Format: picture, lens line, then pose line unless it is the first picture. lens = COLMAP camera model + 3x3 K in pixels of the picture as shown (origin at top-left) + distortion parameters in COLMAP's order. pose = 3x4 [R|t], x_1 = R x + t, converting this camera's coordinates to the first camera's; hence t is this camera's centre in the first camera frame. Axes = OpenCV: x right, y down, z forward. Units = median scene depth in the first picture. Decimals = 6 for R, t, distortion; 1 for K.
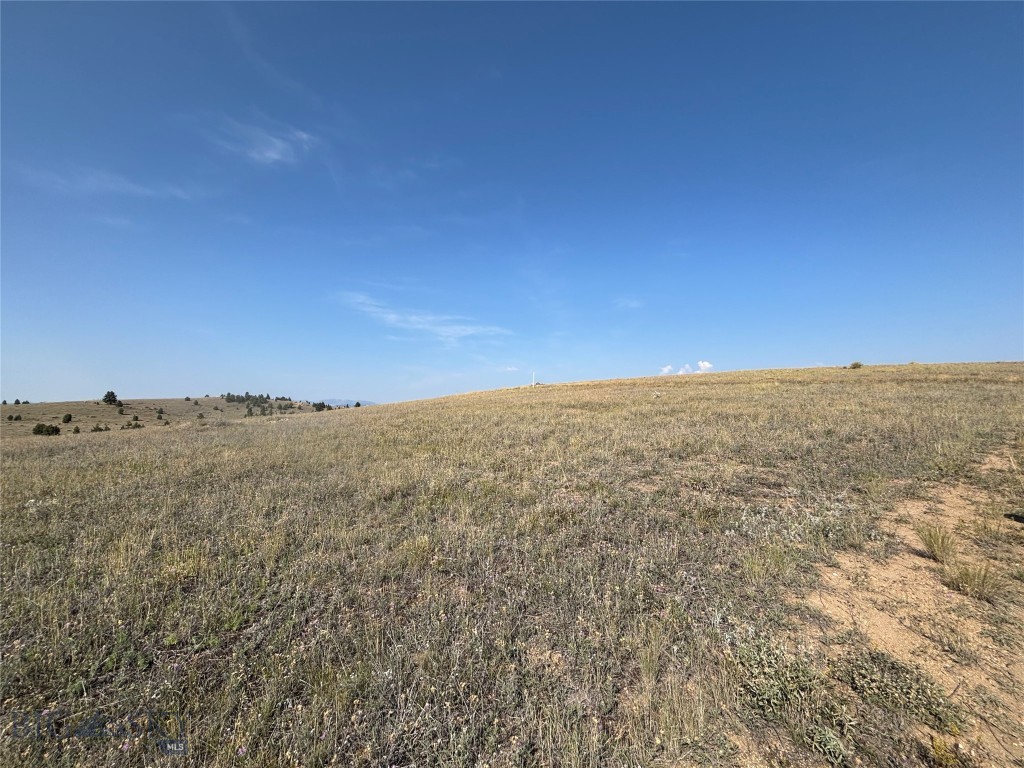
lens RADIAL K [[411.1, 0, 510.8], [0, 411.1, 385.3], [0, 0, 1]] dist [0.002840, -0.000730]
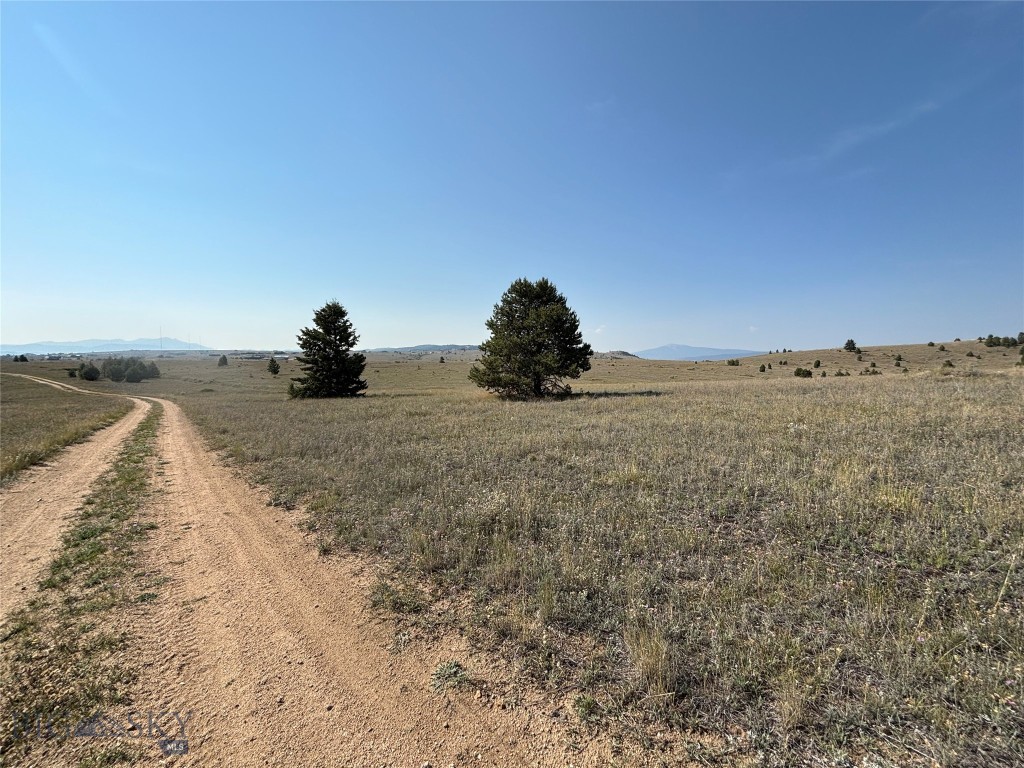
lens RADIAL K [[411.1, 0, 510.3], [0, 411.1, 382.0], [0, 0, 1]] dist [0.002840, -0.000730]
pose [[0.109035, 0.059814, -0.992237, 0.079693], [0.061076, 0.995899, 0.066746, -0.009558], [0.992160, -0.067880, 0.104935, -0.060951]]
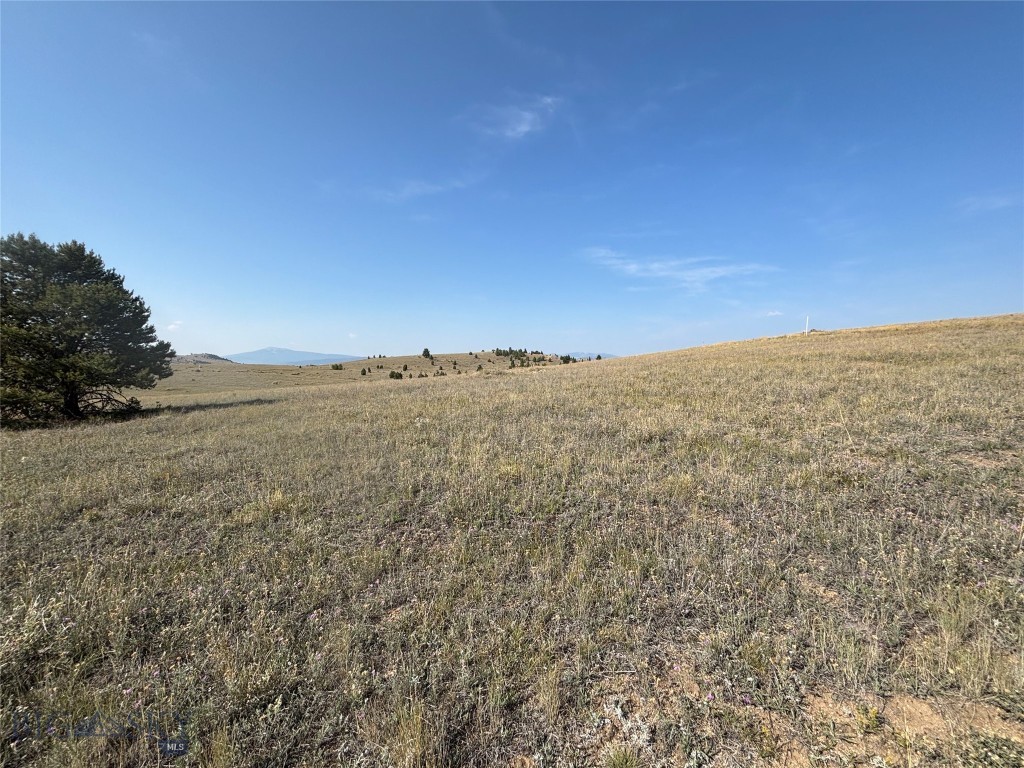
lens RADIAL K [[411.1, 0, 510.8], [0, 411.1, 386.4], [0, 0, 1]] dist [0.002840, -0.000730]
pose [[0.844879, 0.034216, -0.533863, -0.011358], [0.028874, 0.993581, 0.109374, -0.004208], [0.534178, -0.107823, 0.838468, -0.078514]]
